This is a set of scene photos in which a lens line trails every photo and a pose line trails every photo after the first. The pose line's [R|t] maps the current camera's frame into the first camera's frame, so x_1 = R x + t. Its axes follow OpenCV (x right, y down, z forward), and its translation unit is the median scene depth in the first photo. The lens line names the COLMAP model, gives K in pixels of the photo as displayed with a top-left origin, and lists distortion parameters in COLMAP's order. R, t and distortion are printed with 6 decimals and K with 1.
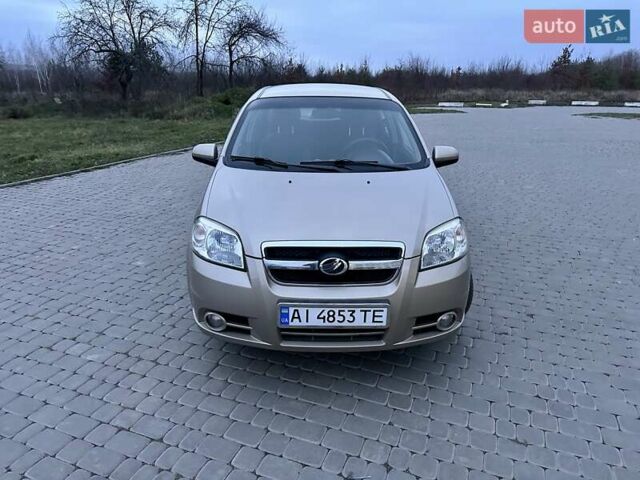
lens RADIAL K [[448.2, 0, 321.1], [0, 448.2, 240.2], [0, 0, 1]] dist [0.051306, -0.054855]
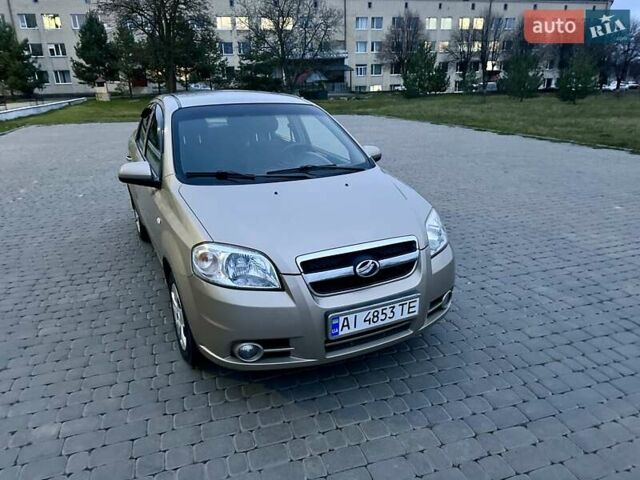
lens RADIAL K [[448.2, 0, 318.8], [0, 448.2, 240.4], [0, 0, 1]] dist [0.051306, -0.054855]
pose [[0.908189, -0.157001, 0.388000, -0.382052], [0.158601, 0.986942, 0.028121, -0.042656], [-0.387349, 0.035998, 0.921230, 0.078688]]
